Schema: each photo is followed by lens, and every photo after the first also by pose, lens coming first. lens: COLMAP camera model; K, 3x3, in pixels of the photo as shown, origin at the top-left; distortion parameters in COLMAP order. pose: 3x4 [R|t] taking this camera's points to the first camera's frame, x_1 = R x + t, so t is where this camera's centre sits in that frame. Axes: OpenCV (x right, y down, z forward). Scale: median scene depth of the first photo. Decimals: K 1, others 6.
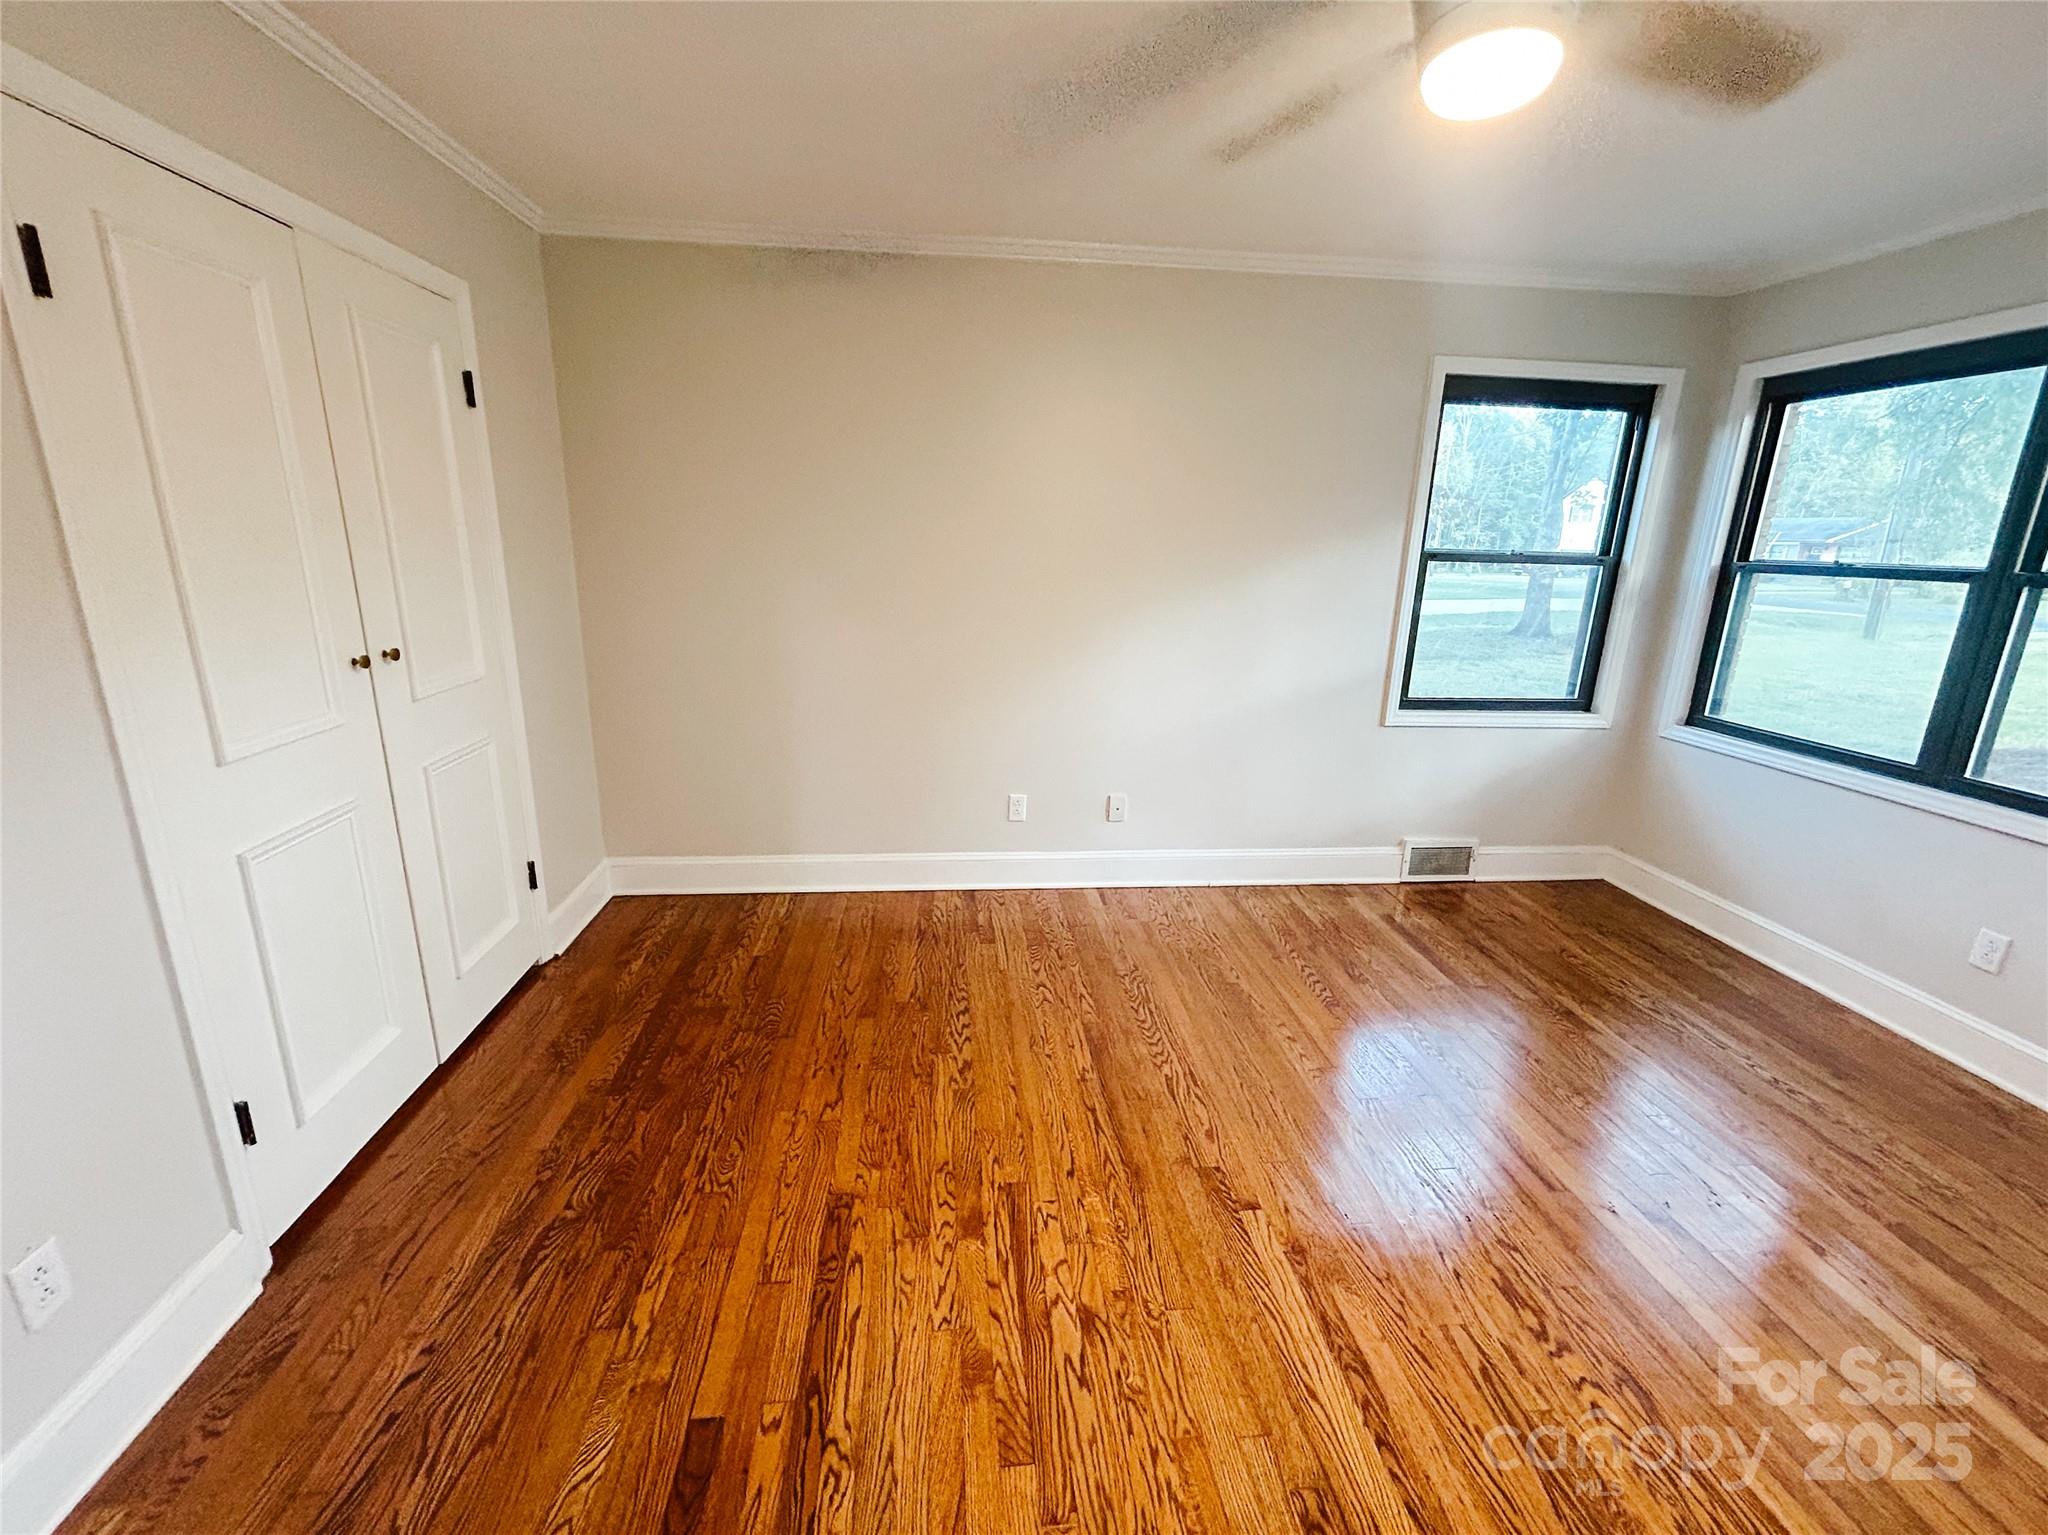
lens RADIAL K [[845.9, 0, 1024.1], [0, 845.9, 758.6], [0, 0, 1]] dist [-0.000763, 0.000266]
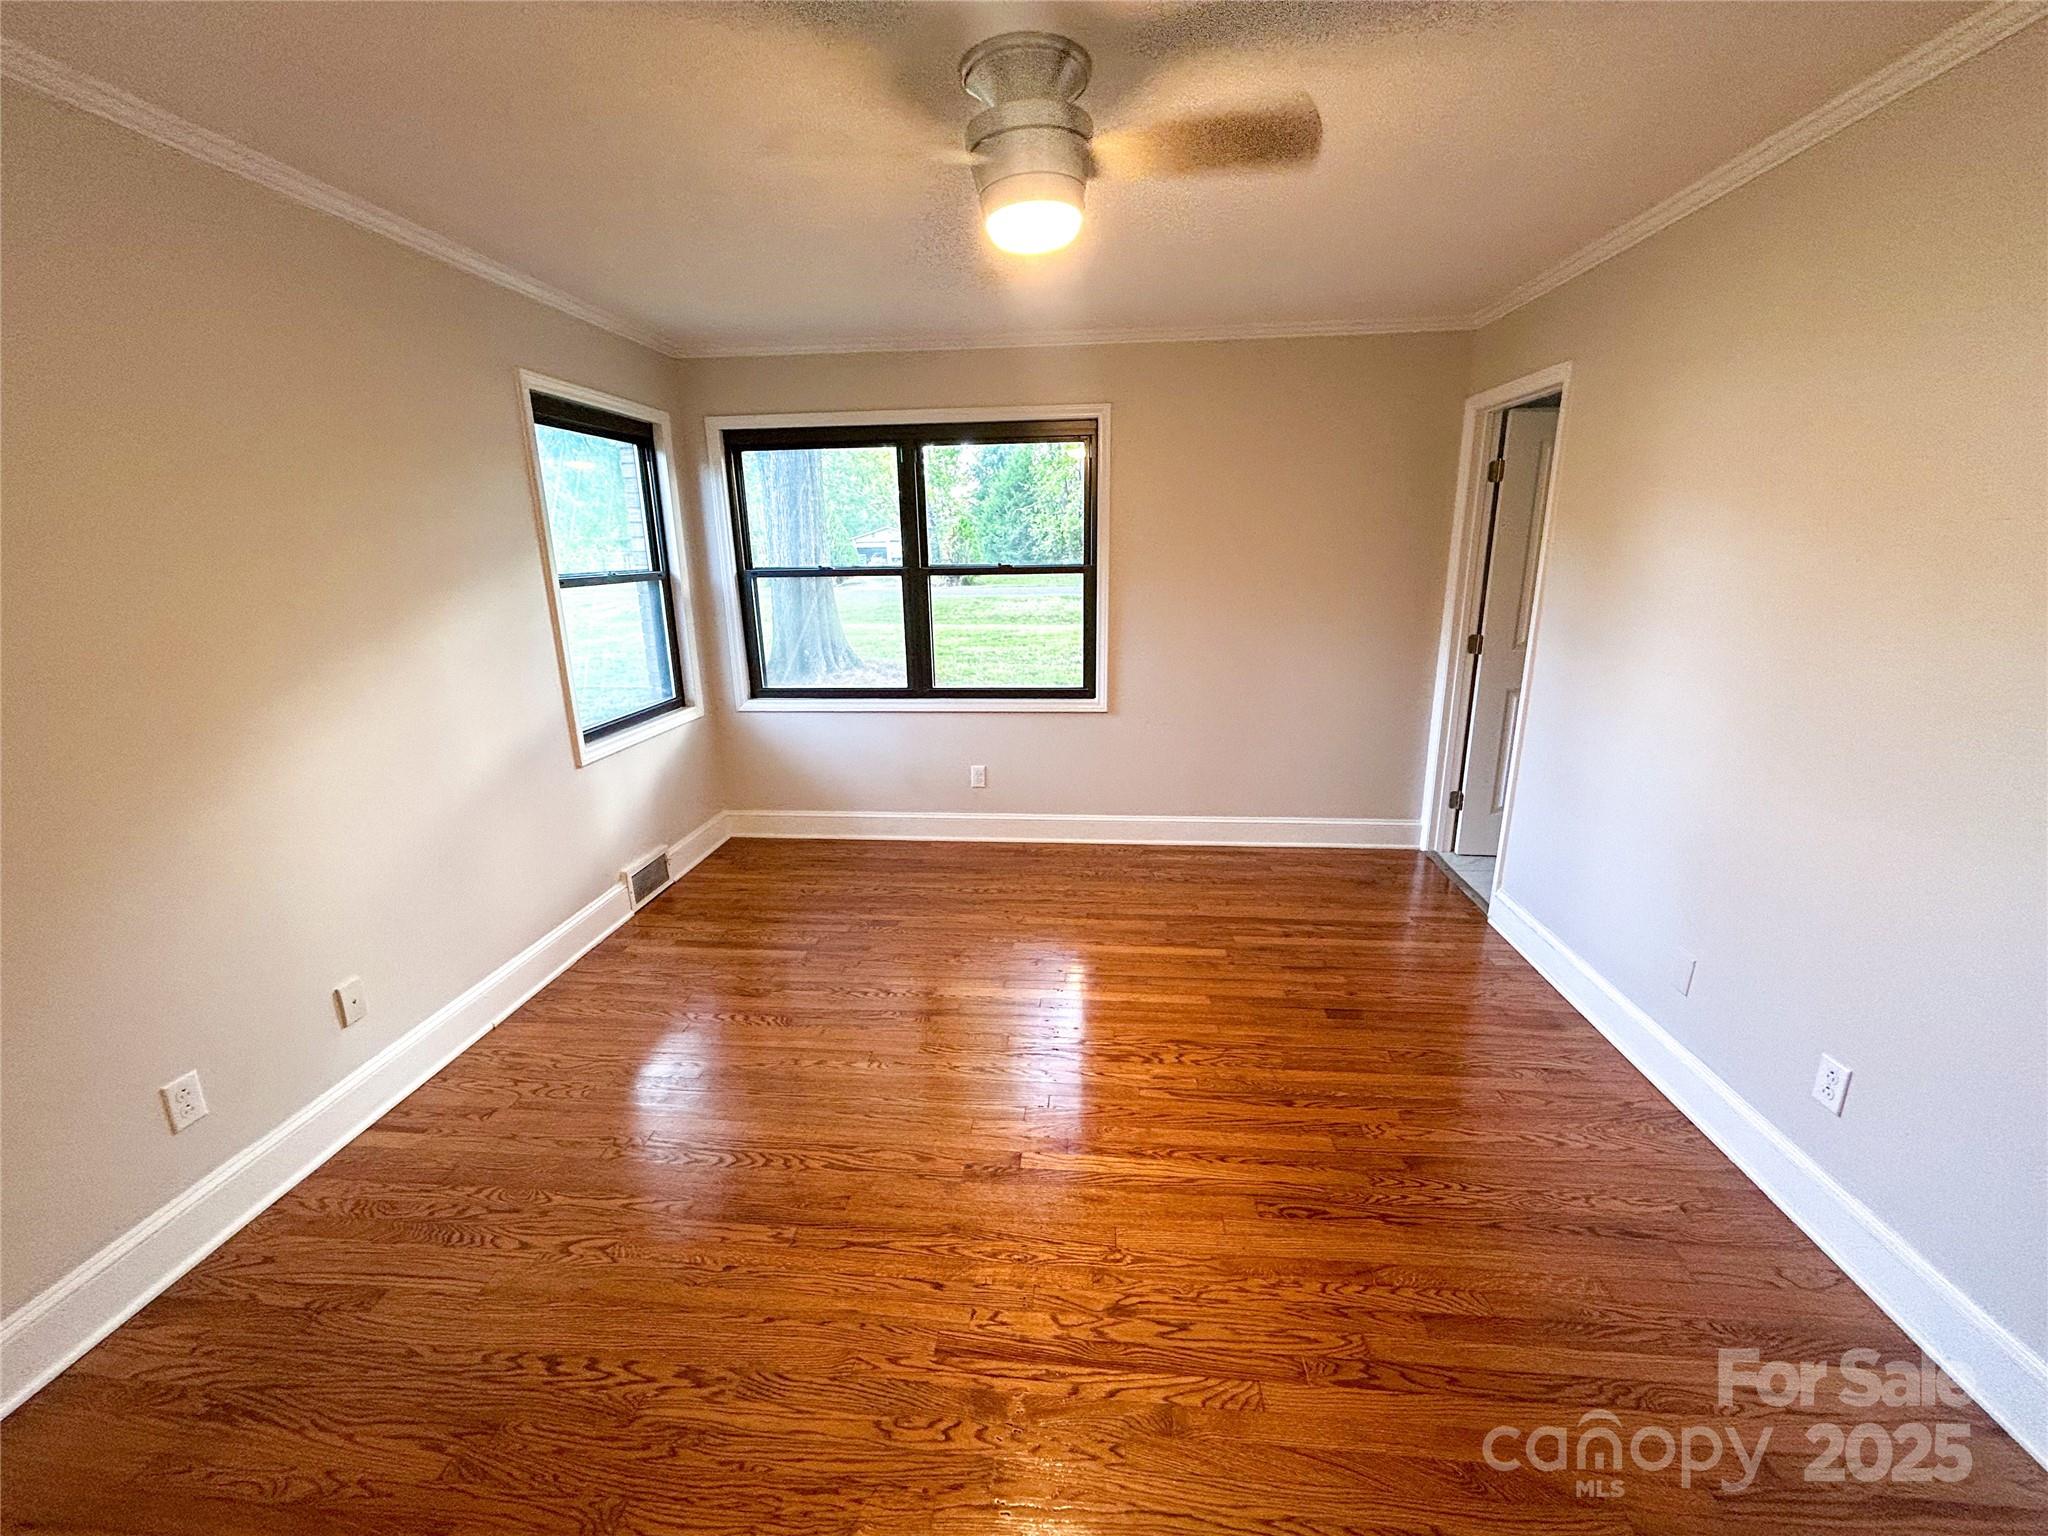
lens RADIAL K [[827.0, 0, 1010.8], [0, 827.0, 761.9], [0, 0, 1]] dist [0.002033, 0.000350]
pose [[0.200352, -0.278159, 0.939408, -0.451398], [0.273902, 0.936518, 0.218887, -0.154390], [-0.940658, 0.213451, 0.263822, 0.428142]]
